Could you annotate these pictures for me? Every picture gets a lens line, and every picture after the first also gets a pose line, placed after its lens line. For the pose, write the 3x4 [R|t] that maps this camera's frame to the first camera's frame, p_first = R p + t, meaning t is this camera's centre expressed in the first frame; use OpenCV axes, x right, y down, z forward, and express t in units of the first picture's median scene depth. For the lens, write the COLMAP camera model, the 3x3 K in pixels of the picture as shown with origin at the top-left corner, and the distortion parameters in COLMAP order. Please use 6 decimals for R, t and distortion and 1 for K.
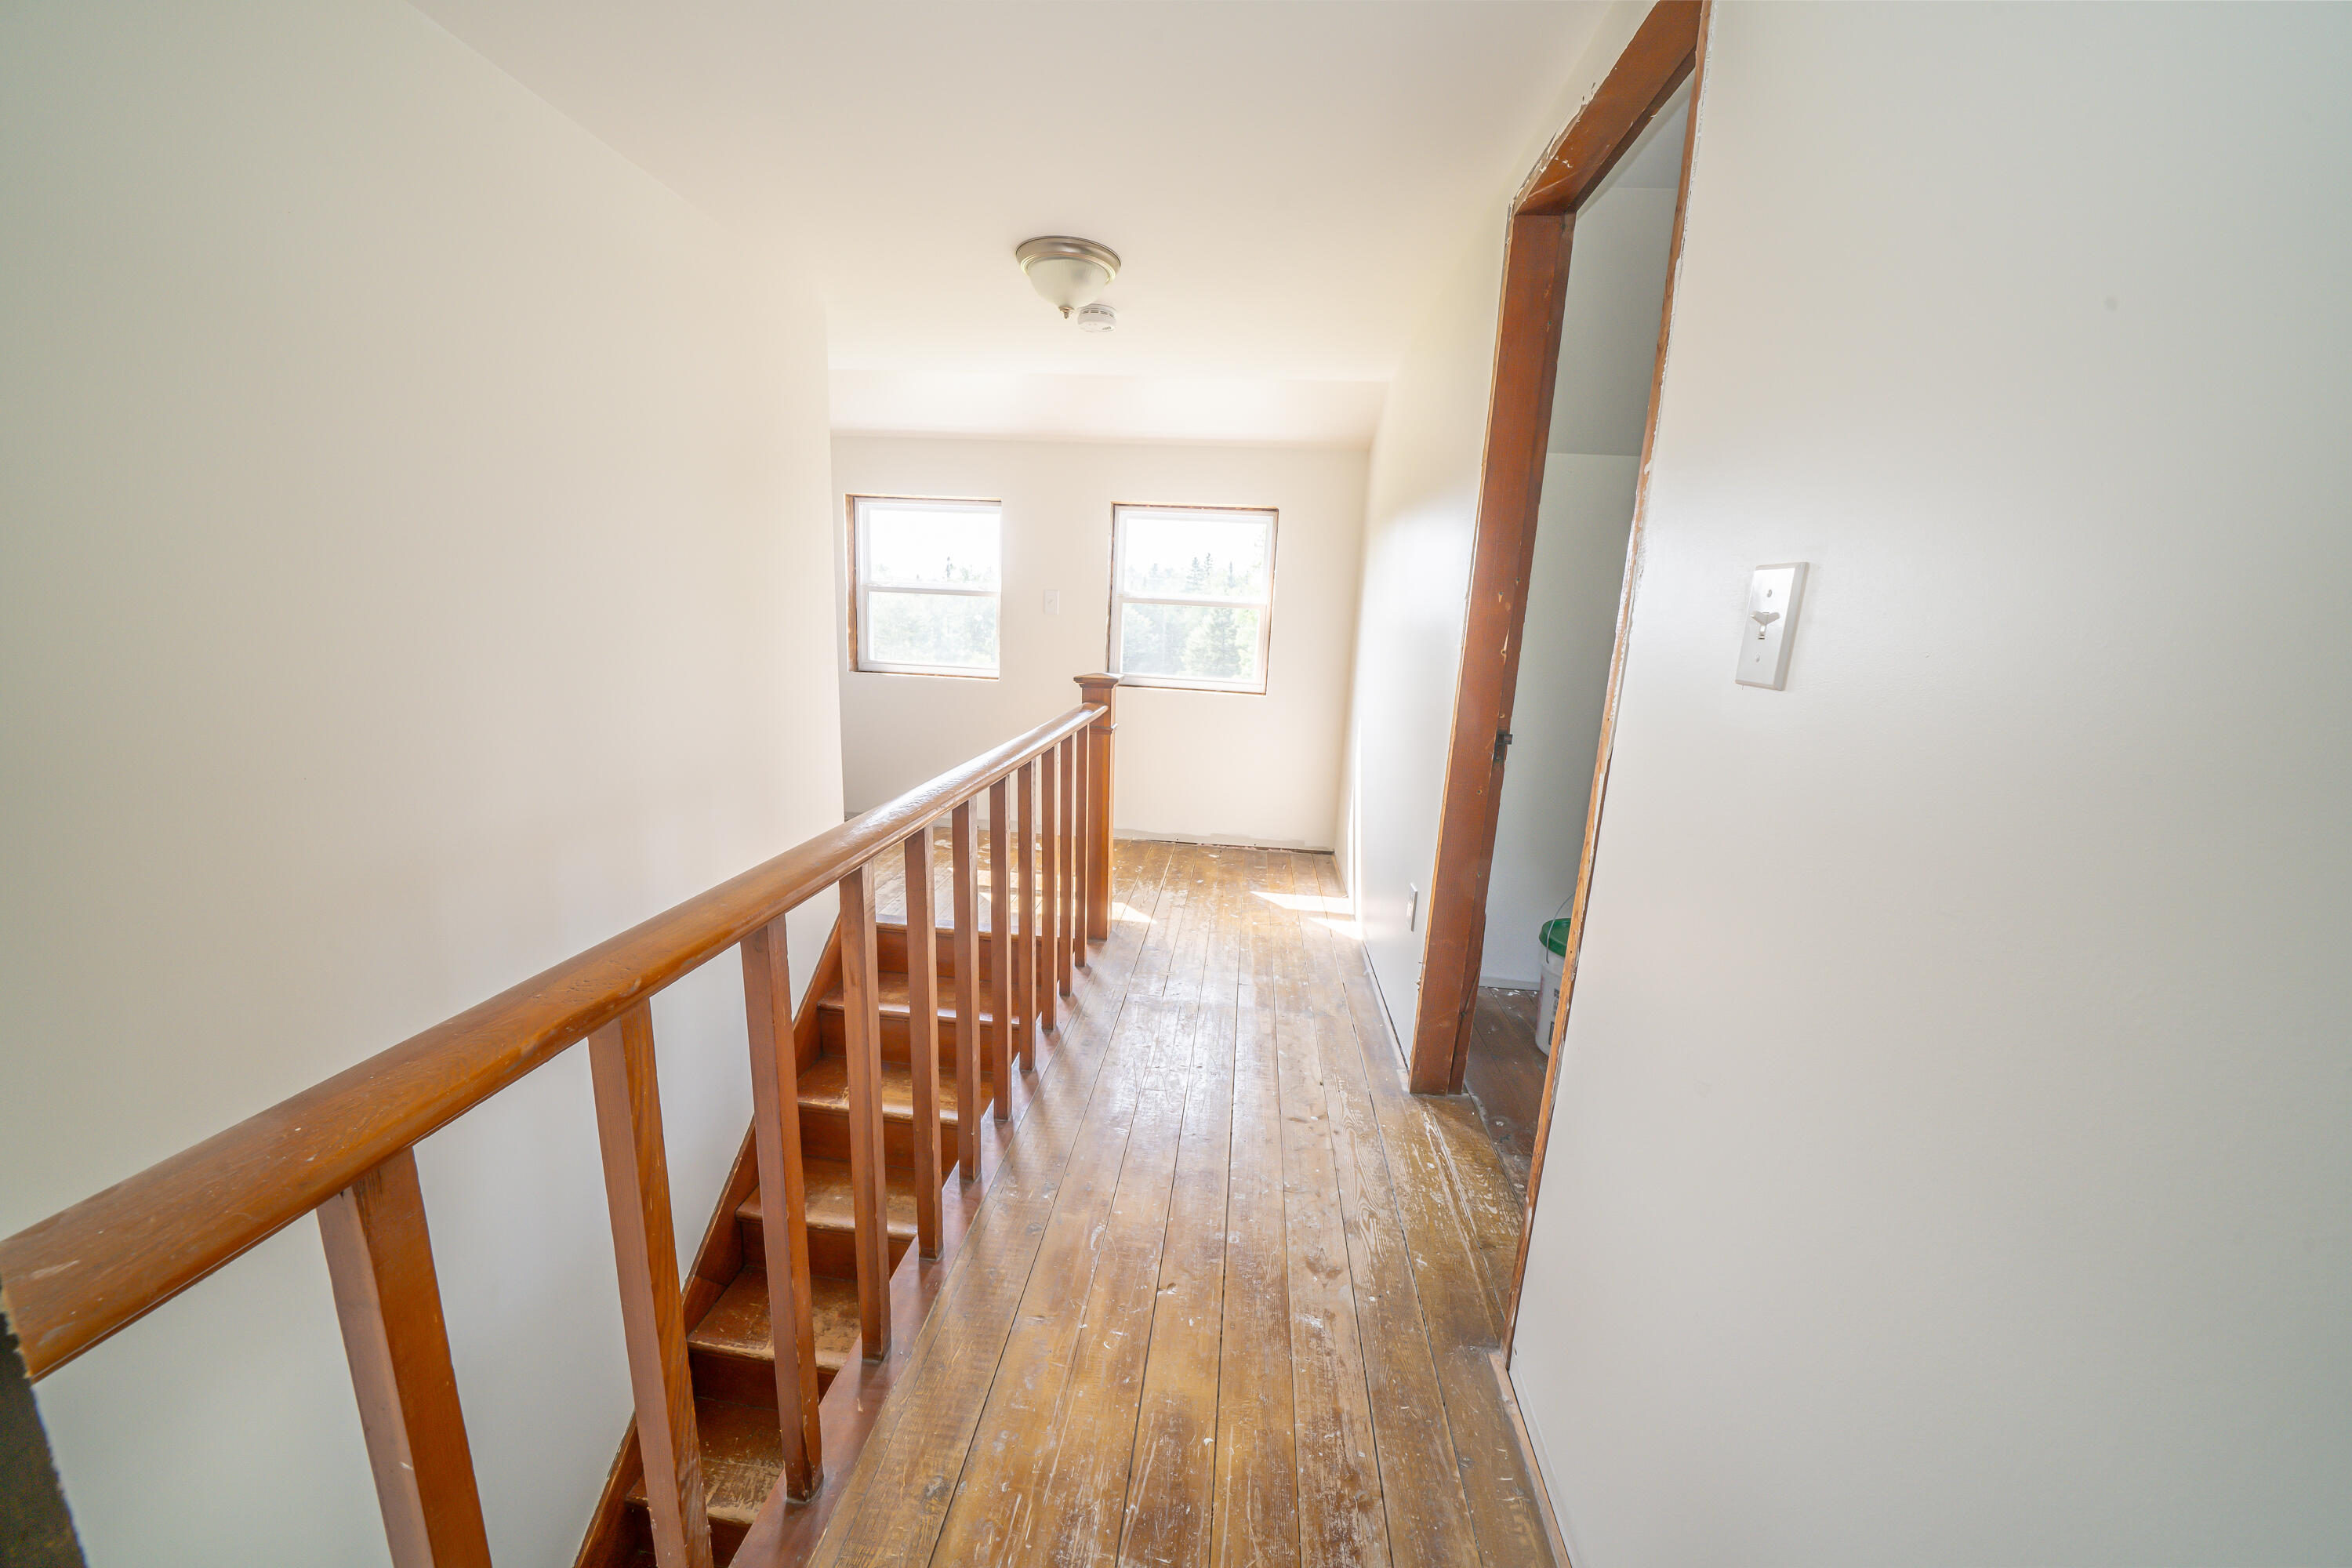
lens RADIAL K [[790.3, 0, 1176.0], [0, 790.3, 784.0], [0, 0, 1]] dist [-0.000059, -0.000016]
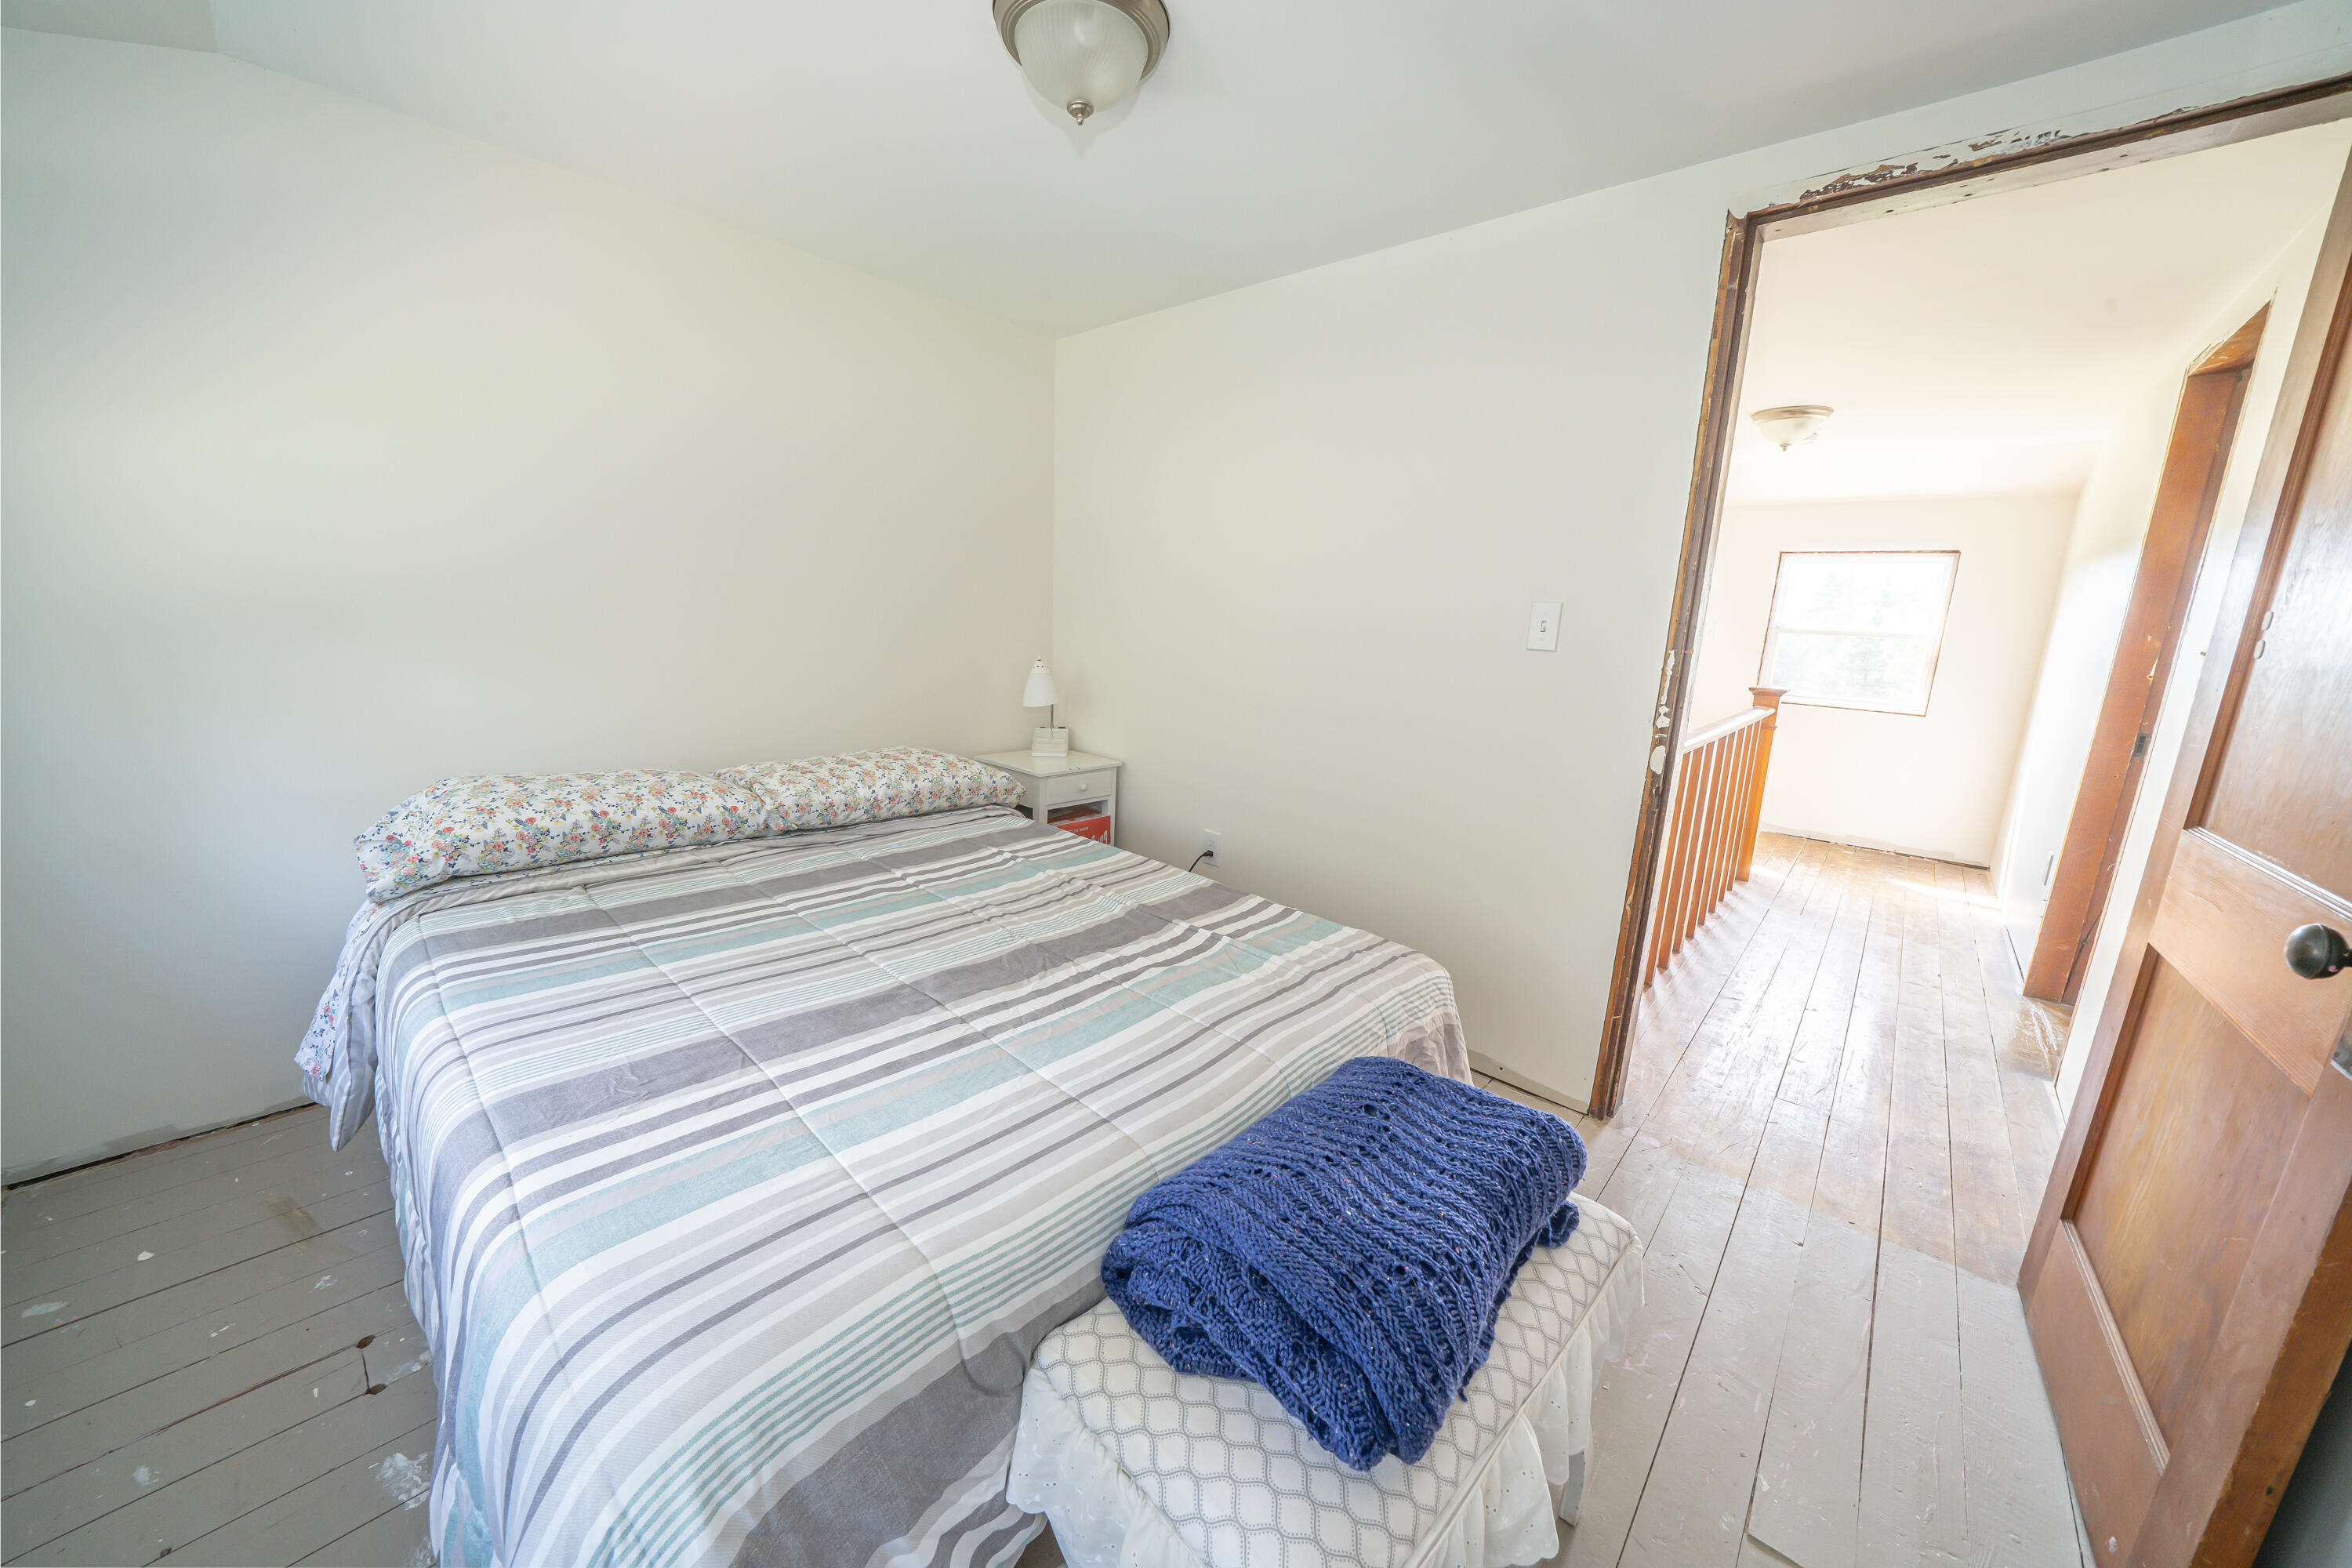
lens RADIAL K [[771.9, 0, 1257.2], [0, 771.9, 764.0], [0, 0, 1]] dist [-0.000904, -0.000117]
pose [[0.820027, 0.107261, -0.562184, -0.050662], [-0.134875, 0.990833, -0.007690, 0.111708], [0.556205, 0.082131, 0.826977, -0.530510]]
